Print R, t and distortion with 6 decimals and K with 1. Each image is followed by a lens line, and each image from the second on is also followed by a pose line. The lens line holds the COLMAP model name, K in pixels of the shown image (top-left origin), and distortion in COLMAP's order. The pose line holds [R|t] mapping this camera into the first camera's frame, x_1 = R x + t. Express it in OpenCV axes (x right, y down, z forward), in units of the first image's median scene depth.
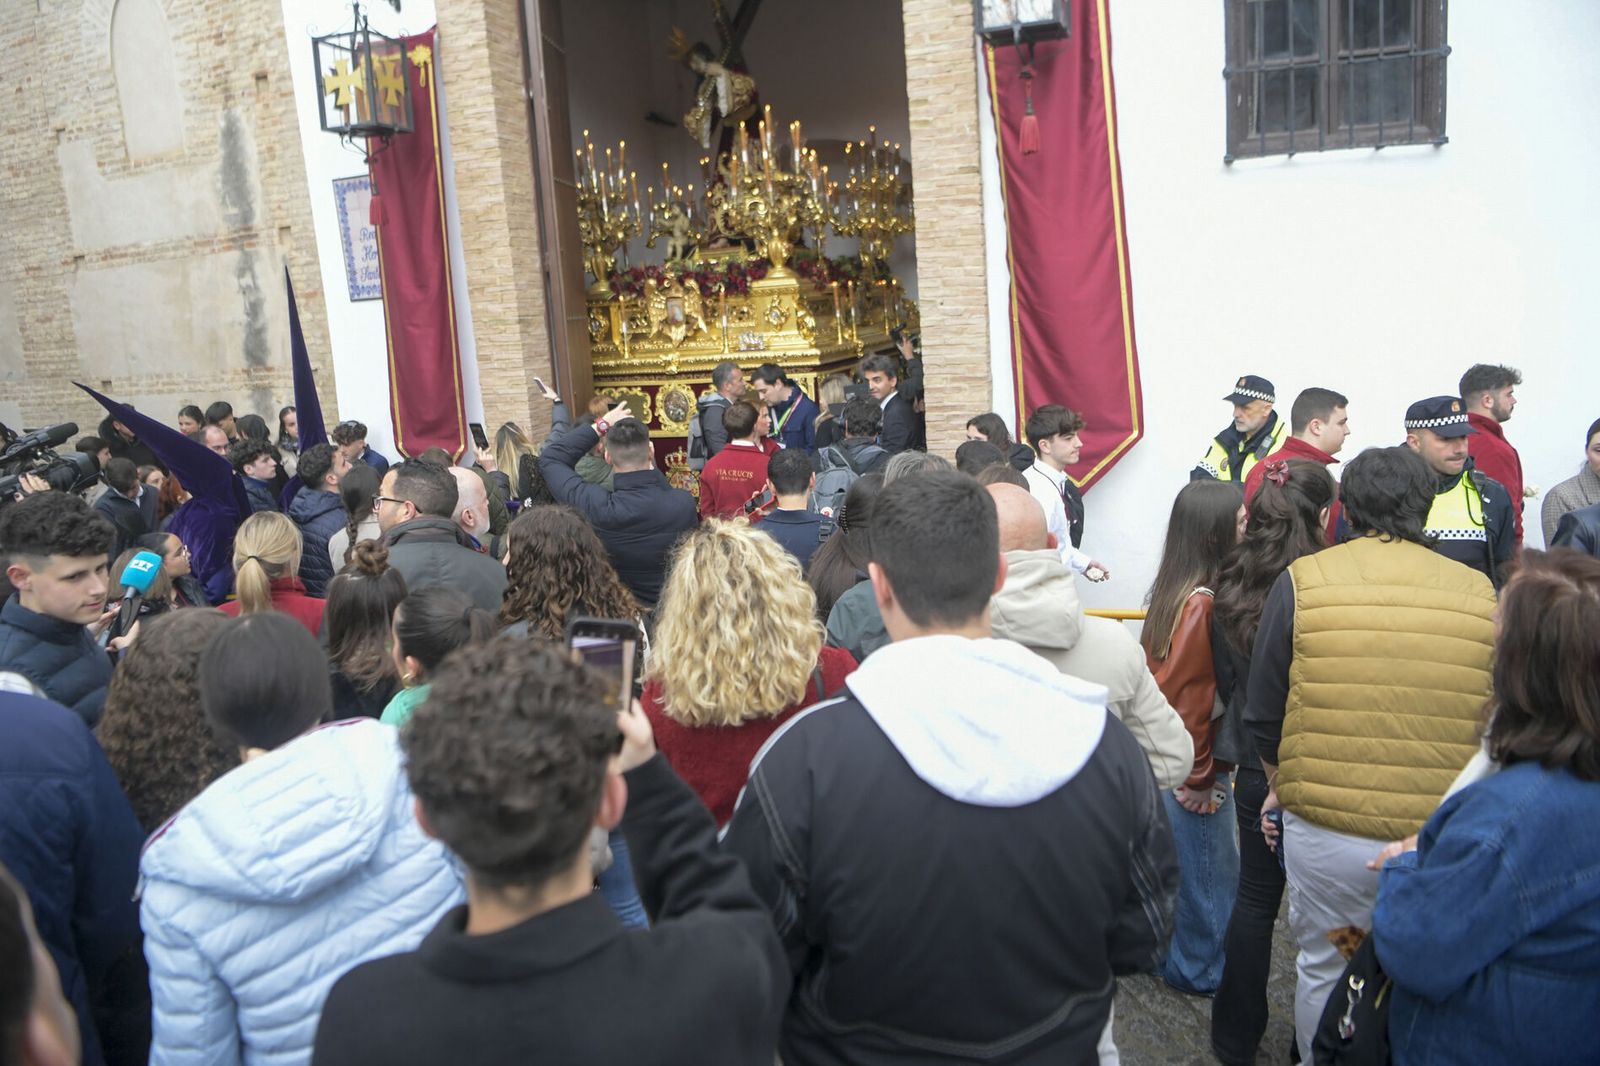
lens RADIAL K [[1074.1, 0, 790.5], [0, 1074.1, 494.0], [0, 0, 1]] dist [-0.076974, 0.018692]
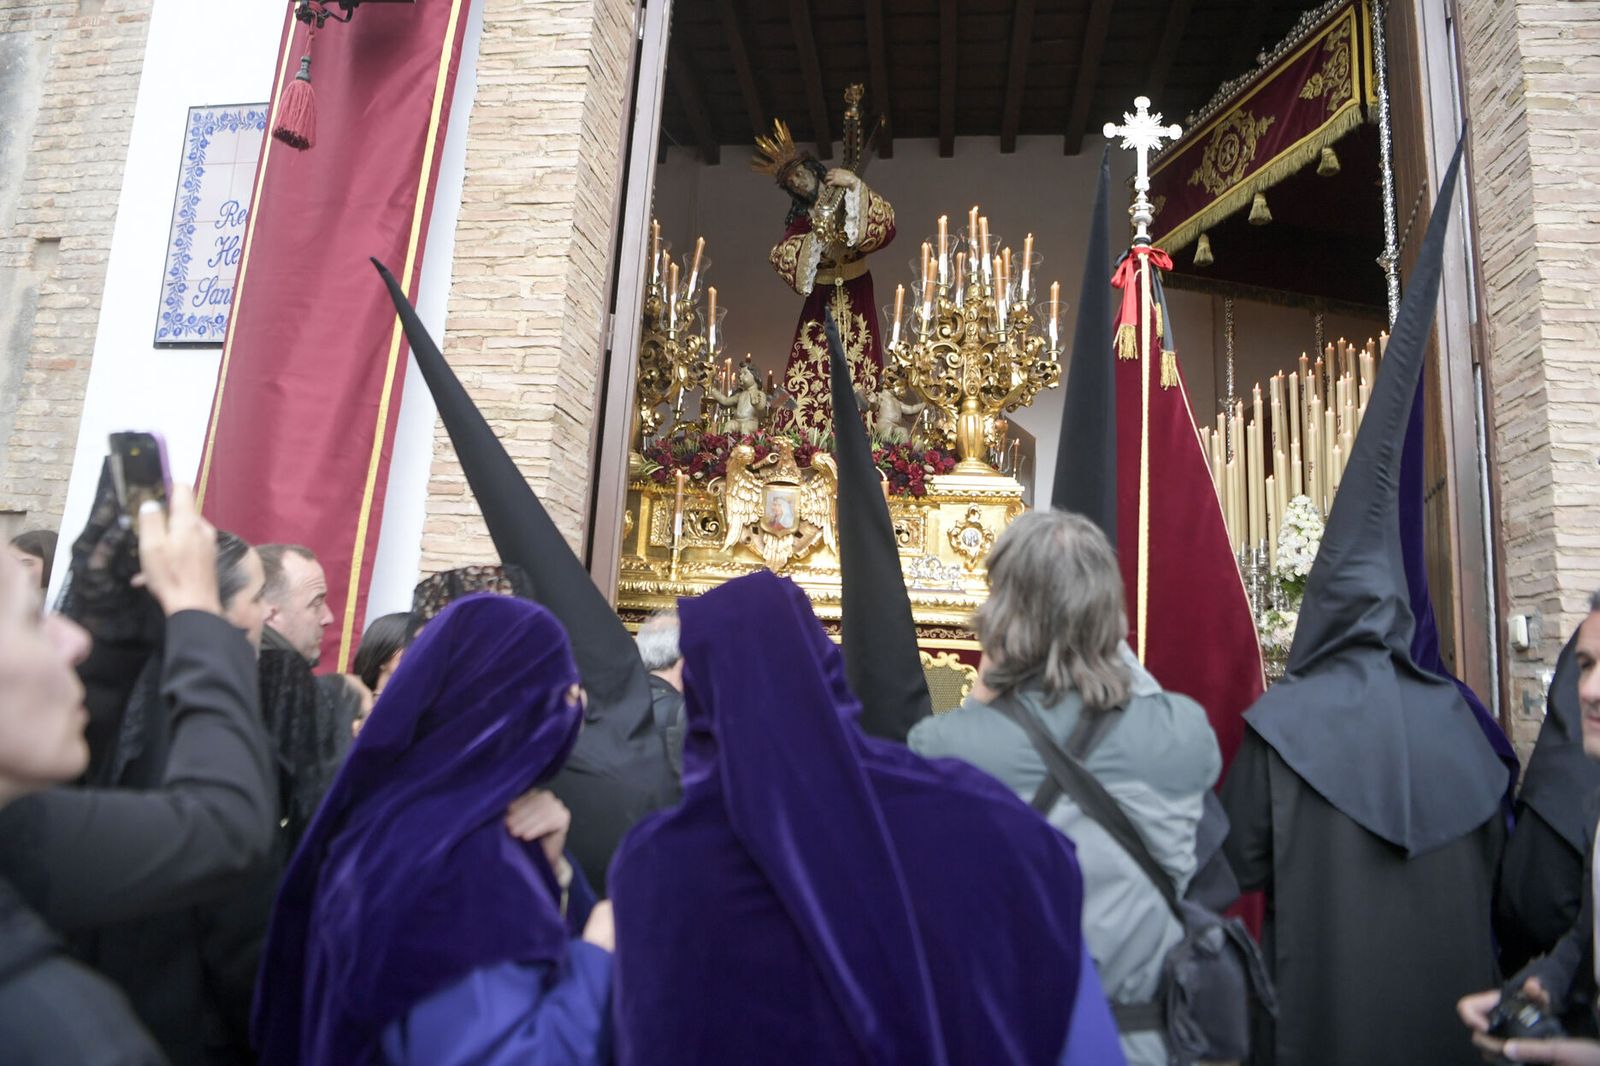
lens RADIAL K [[1074.1, 0, 790.5], [0, 1074.1, 494.0], [0, 0, 1]] dist [-0.076974, 0.018692]
pose [[0.970919, 0.155490, 0.182042, -0.203497], [-0.081148, 0.929109, -0.360794, 0.017239], [-0.225237, 0.335530, 0.914707, 0.504436]]
